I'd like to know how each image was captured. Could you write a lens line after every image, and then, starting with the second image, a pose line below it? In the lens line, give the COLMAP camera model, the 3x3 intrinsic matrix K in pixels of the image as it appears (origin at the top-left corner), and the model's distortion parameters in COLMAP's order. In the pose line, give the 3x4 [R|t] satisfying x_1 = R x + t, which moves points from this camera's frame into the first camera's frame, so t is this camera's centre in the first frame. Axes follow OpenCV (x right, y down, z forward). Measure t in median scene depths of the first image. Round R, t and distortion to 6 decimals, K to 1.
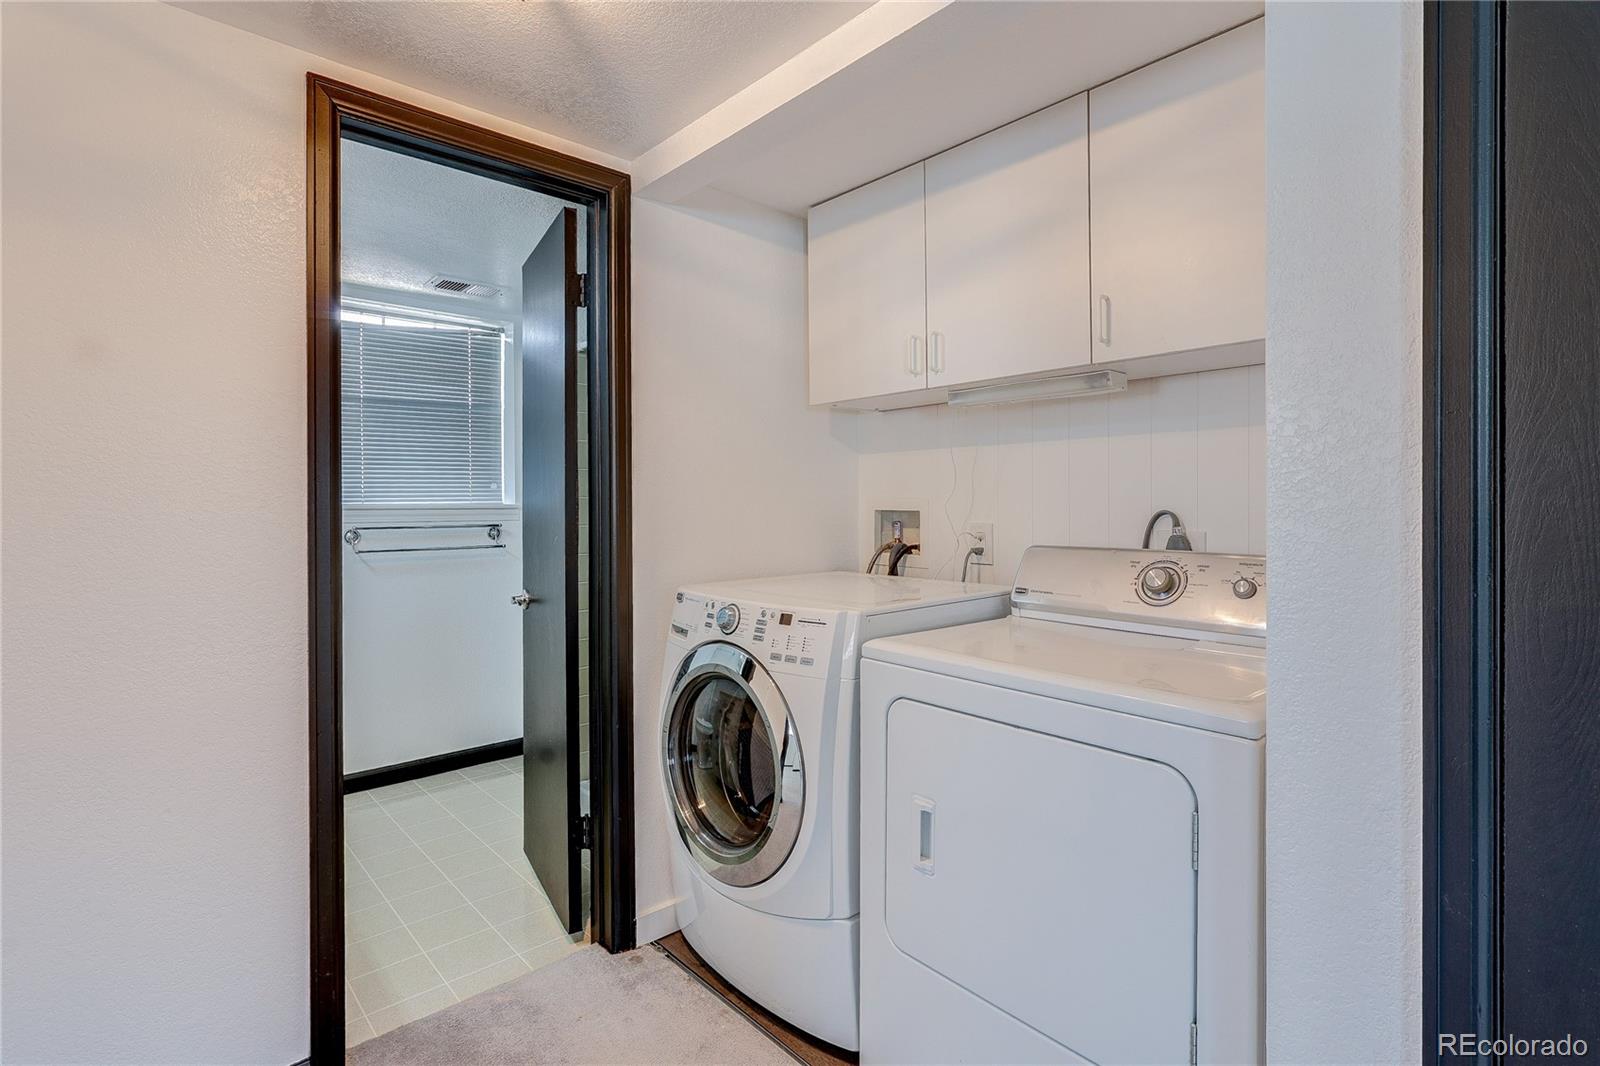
lens RADIAL K [[752.8, 0, 804.2], [0, 752.8, 526.9], [0, 0, 1]] dist [0.000580, 0.000578]
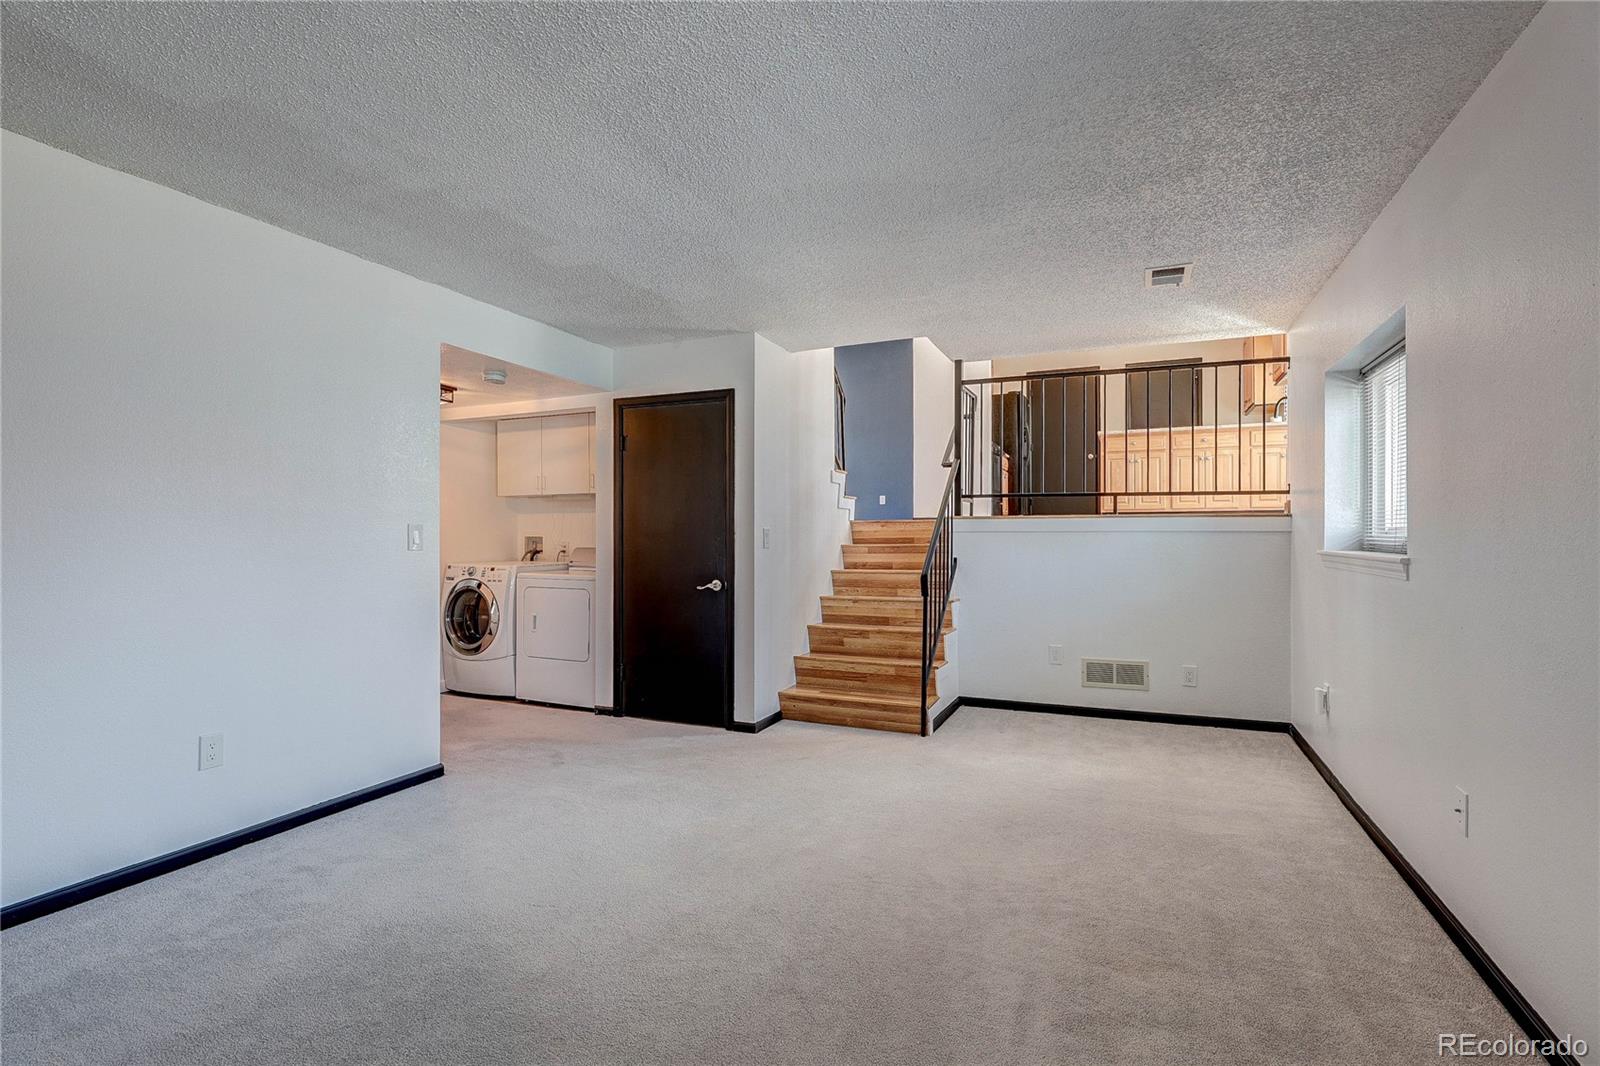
lens RADIAL K [[747.4, 0, 805.1], [0, 747.4, 535.0], [0, 0, 1]] dist [-0.001753, 0.000050]
pose [[0.913563, 0.005104, 0.406666, -0.091703], [0.008661, 0.999450, -0.032000, 0.078096], [-0.406606, 0.032756, 0.913016, -2.221982]]
